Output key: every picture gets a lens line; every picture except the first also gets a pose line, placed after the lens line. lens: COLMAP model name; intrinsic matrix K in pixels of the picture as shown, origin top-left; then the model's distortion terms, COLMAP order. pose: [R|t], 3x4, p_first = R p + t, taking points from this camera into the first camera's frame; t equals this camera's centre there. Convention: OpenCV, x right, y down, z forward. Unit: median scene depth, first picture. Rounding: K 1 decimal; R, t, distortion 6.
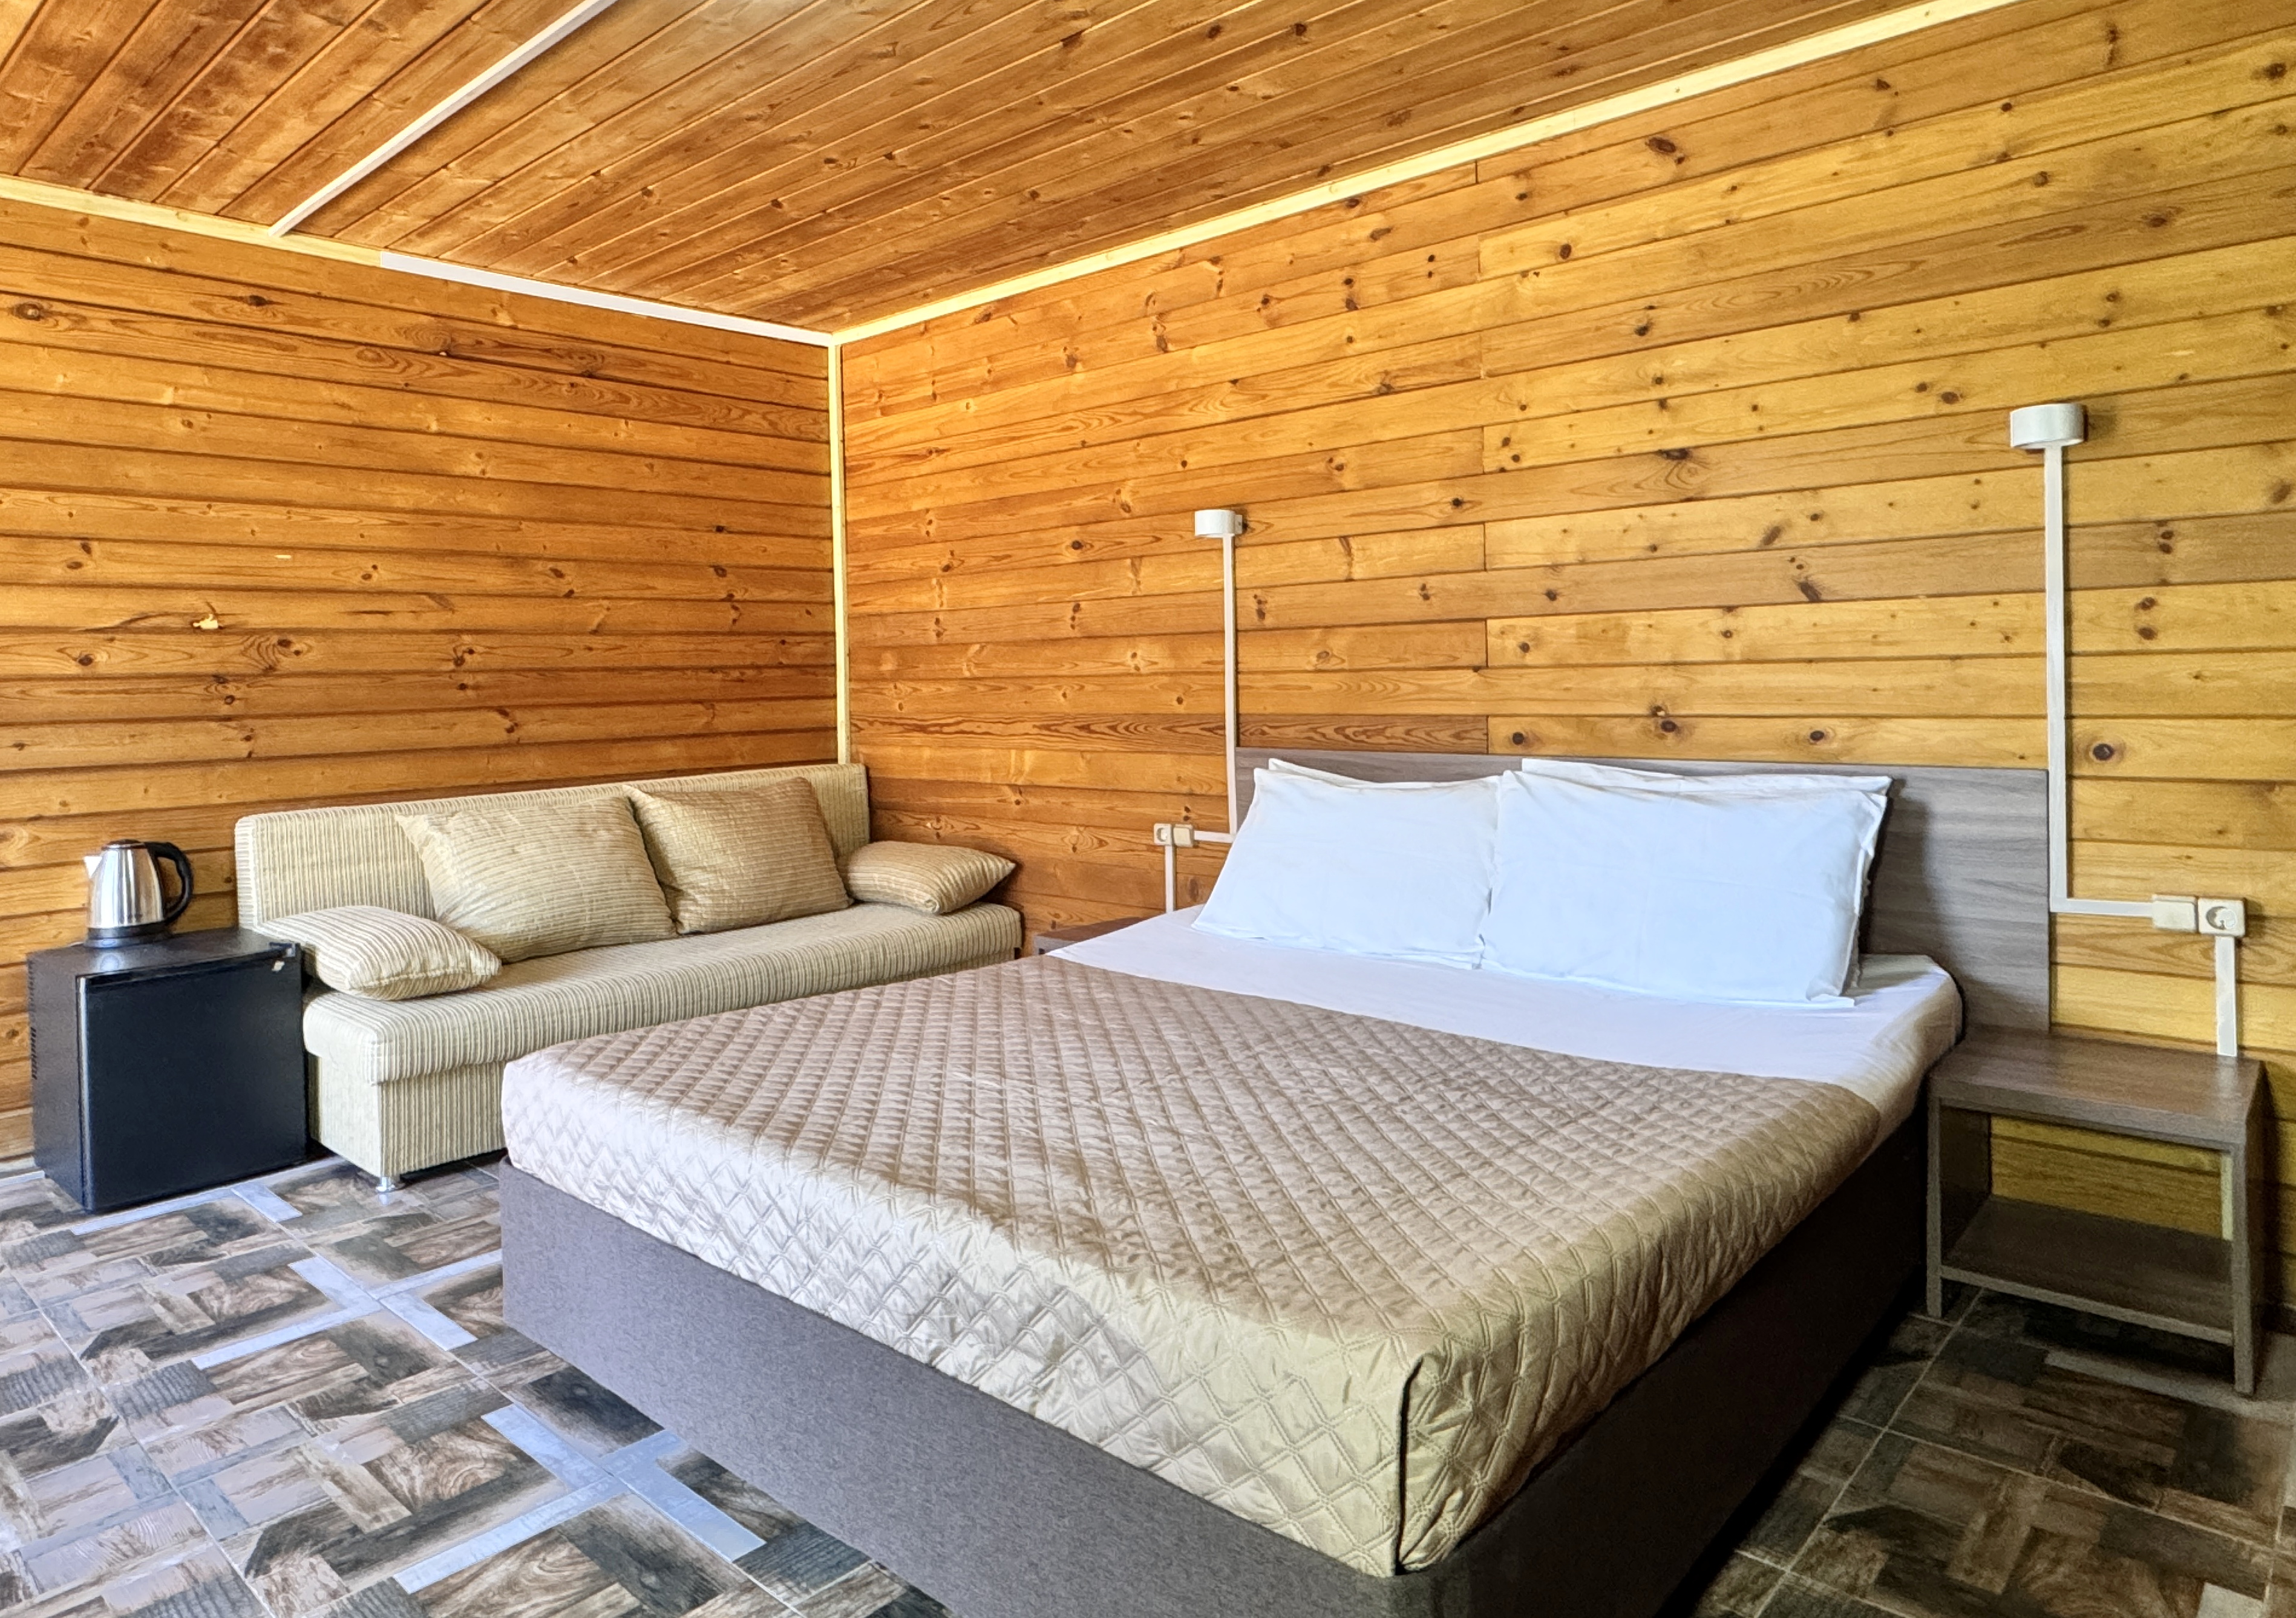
lens RADIAL K [[1420.0, 0, 1080.2], [0, 1420.0, 699.2], [0, 0, 1]] dist [-0.005272, 0.002037]
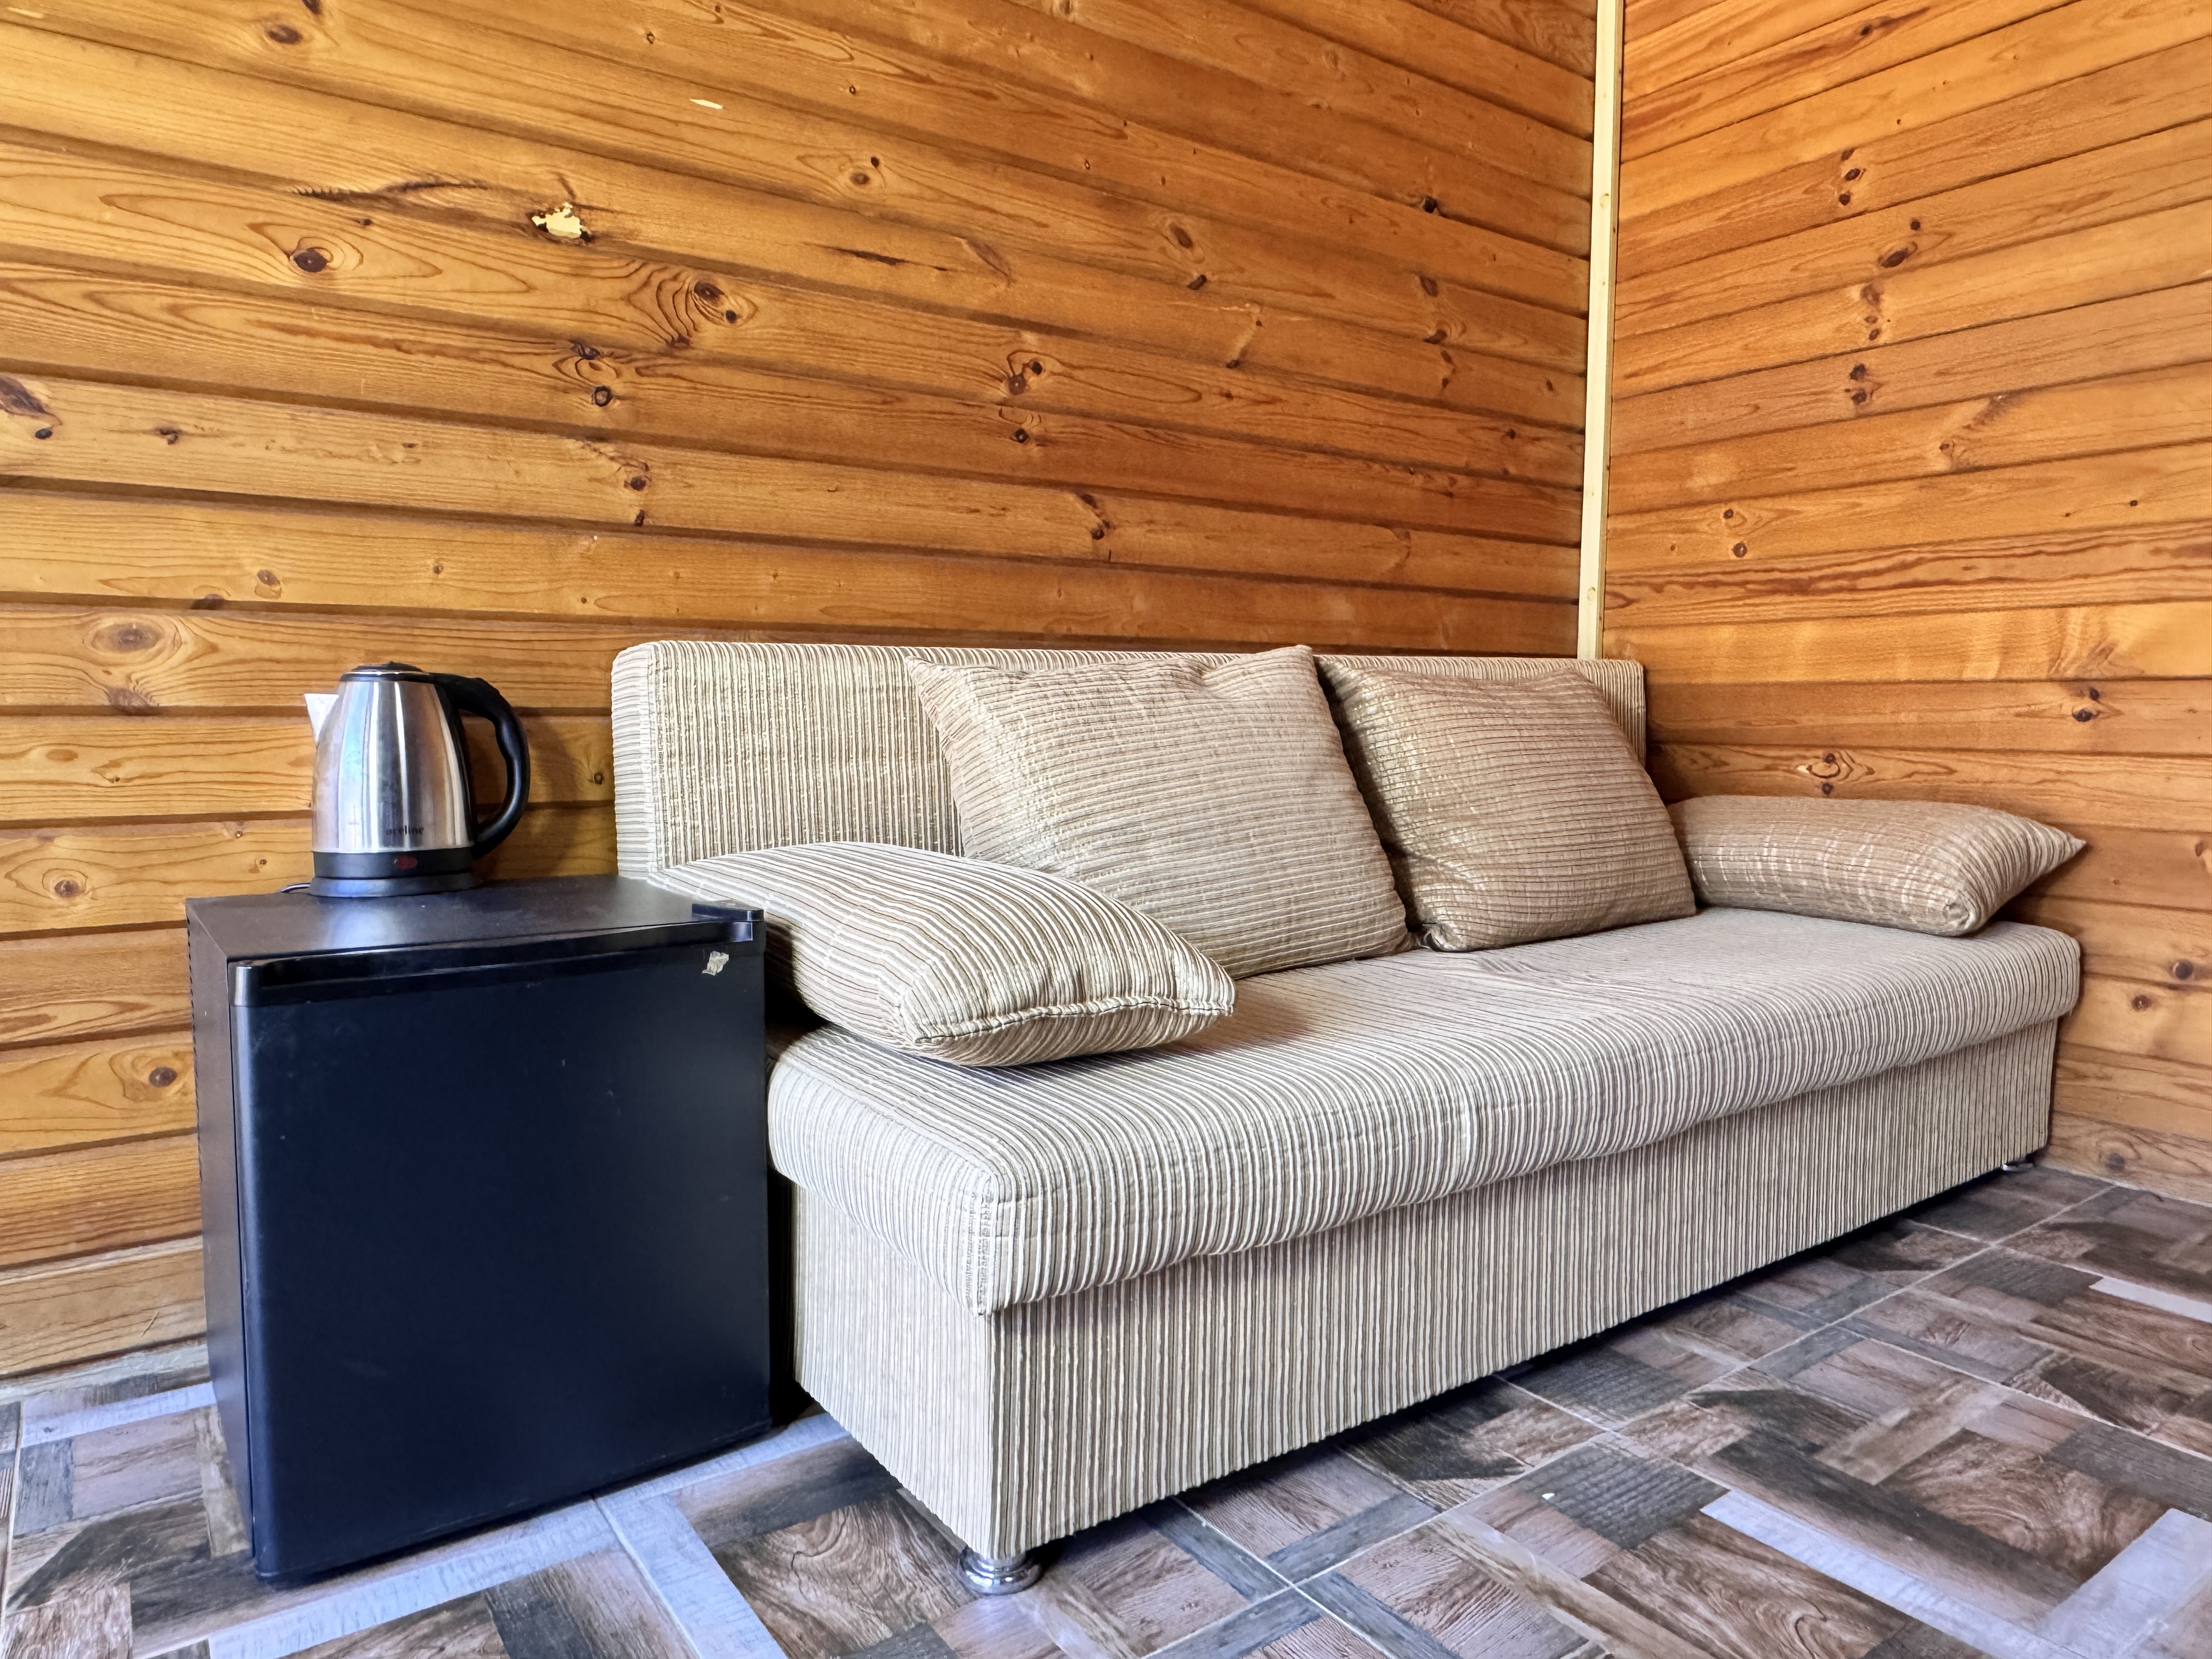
lens RADIAL K [[1409.5, 0, 1101.0], [0, 1409.5, 826.8], [0, 0, 1]] dist [-0.005585, 0.000997]
pose [[0.981446, 0.040961, -0.187312, -0.336321], [-0.028537, 0.997240, 0.068548, 0.104001], [0.189602, -0.061931, 0.979906, 0.551498]]
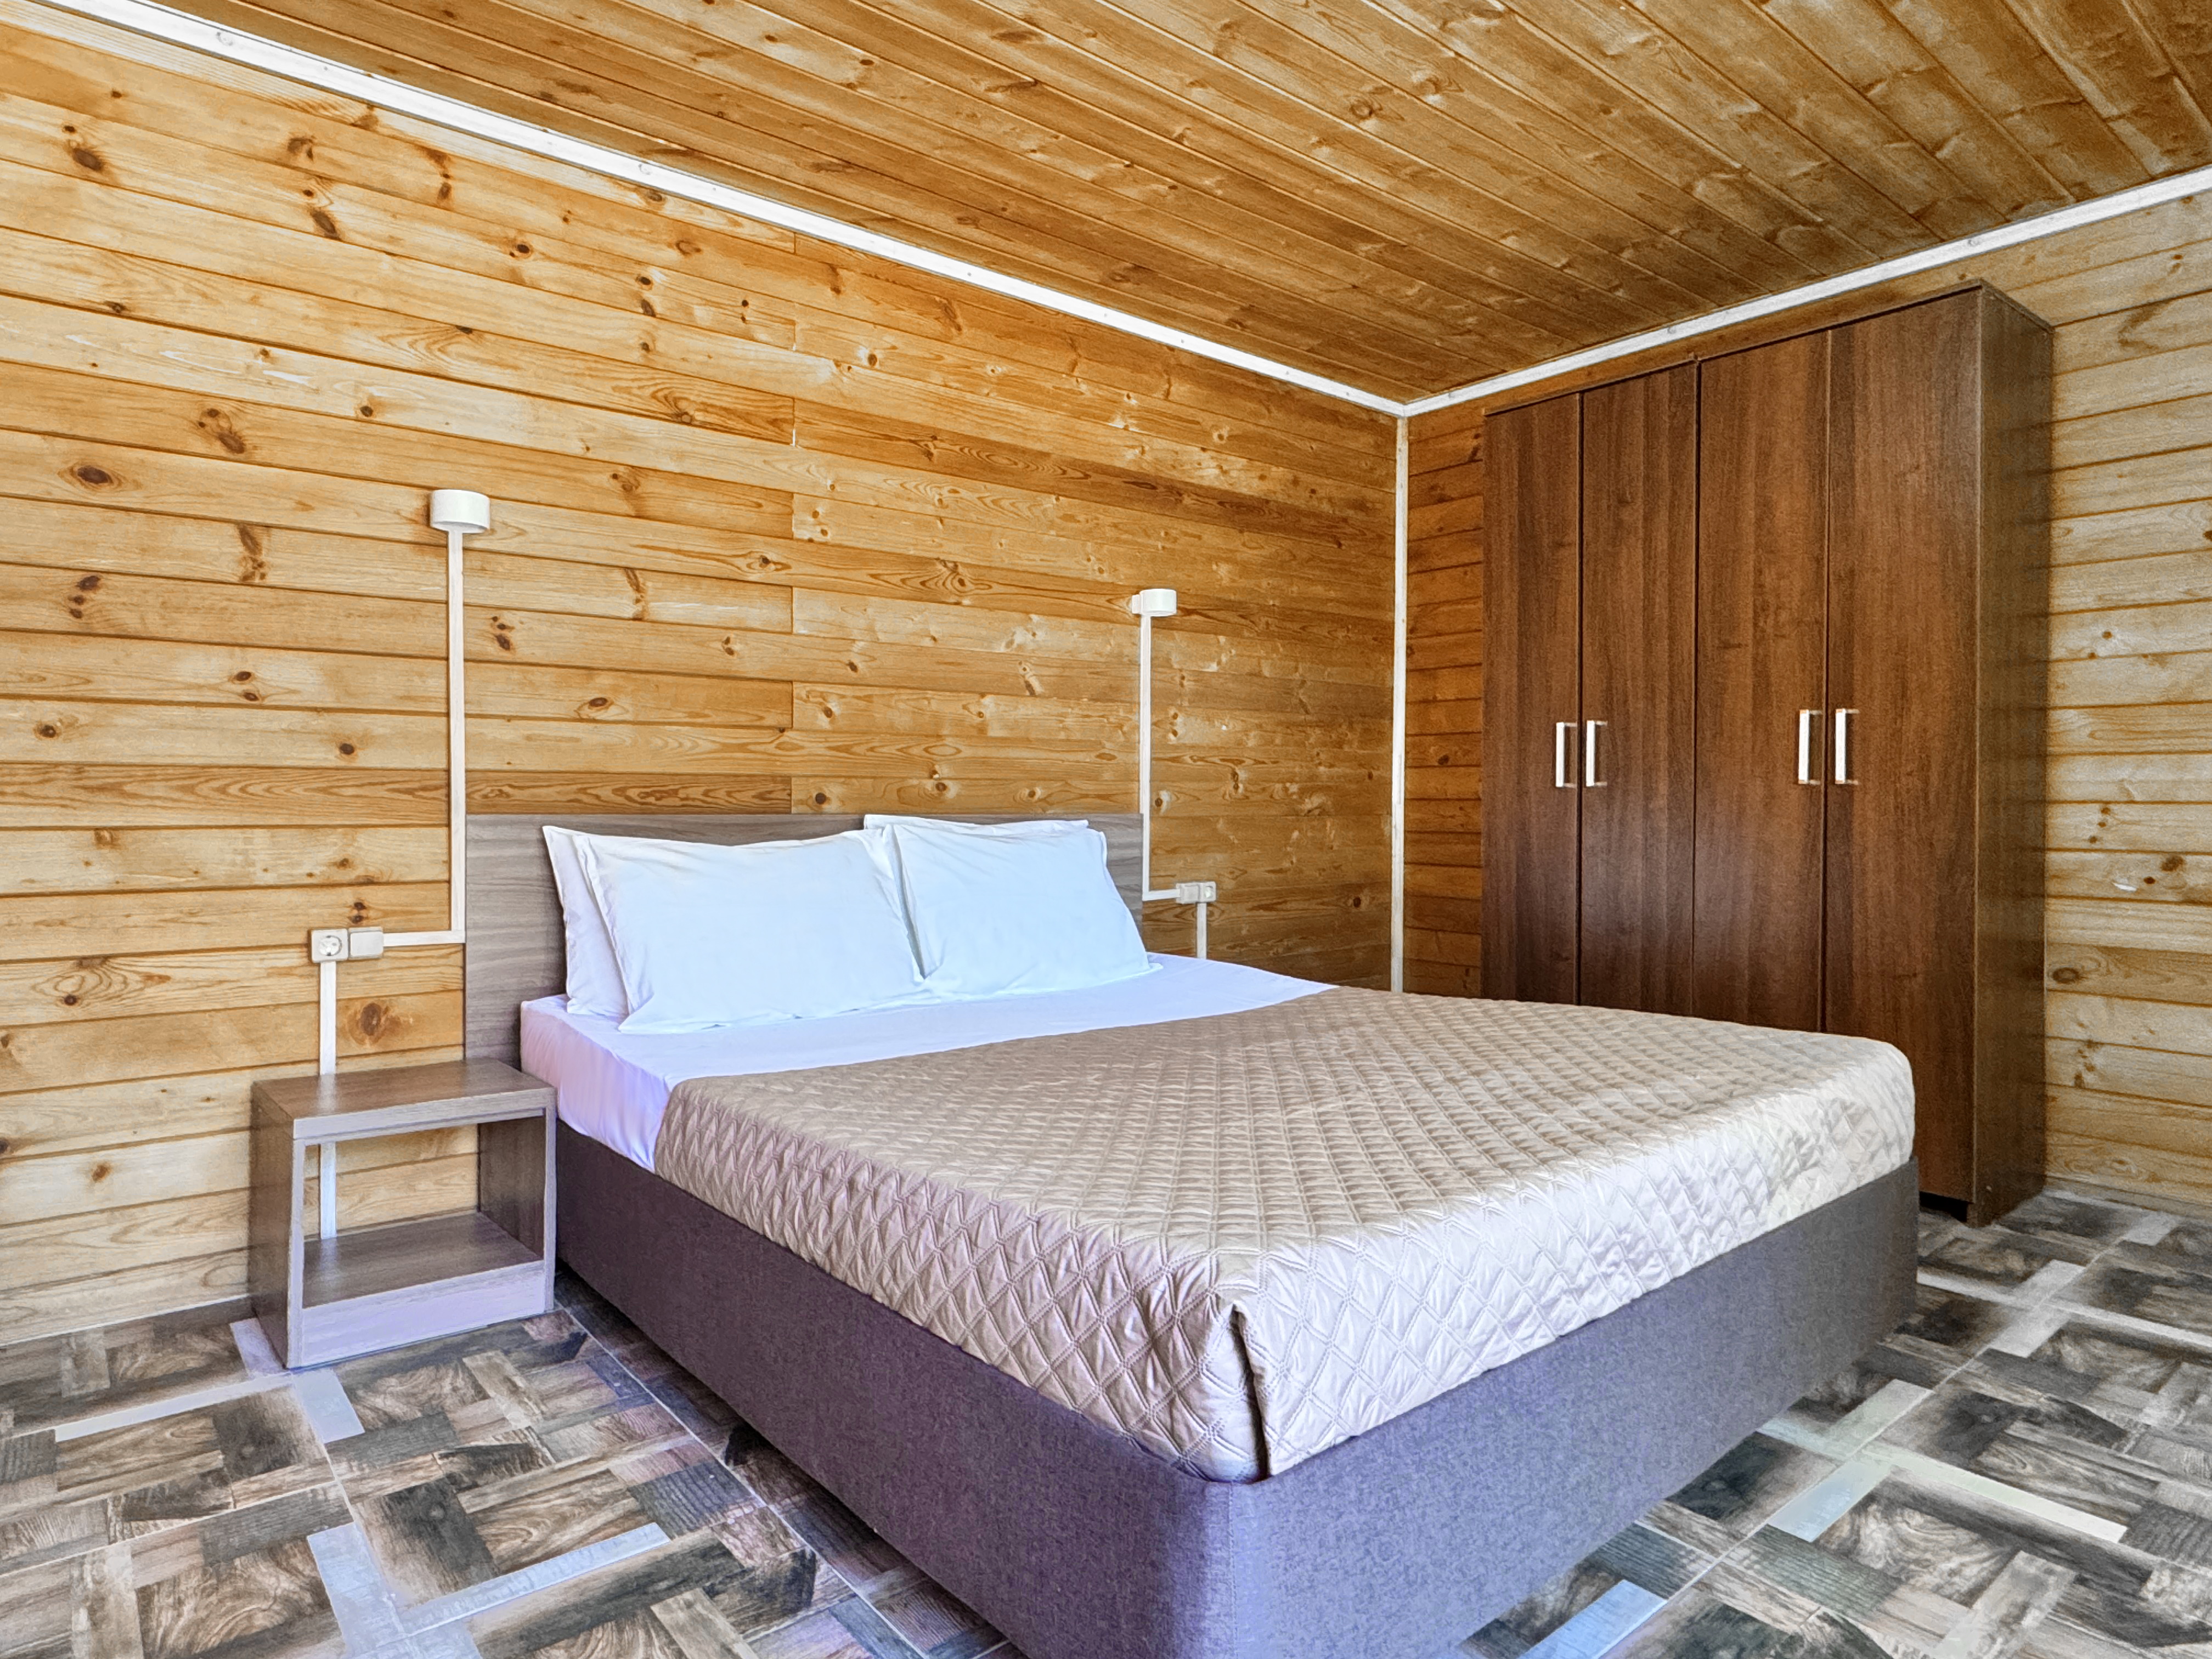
lens RADIAL K [[1282.2, 0, 1104.3], [0, 1282.2, 823.3], [0, 0, 1]] dist [-0.002037, 0.000359]
pose [[0.116045, 0.006571, 0.993222, -0.540603], [0.012054, 0.999895, -0.008024, 0.049675], [-0.993171, 0.012903, 0.115954, 0.600352]]
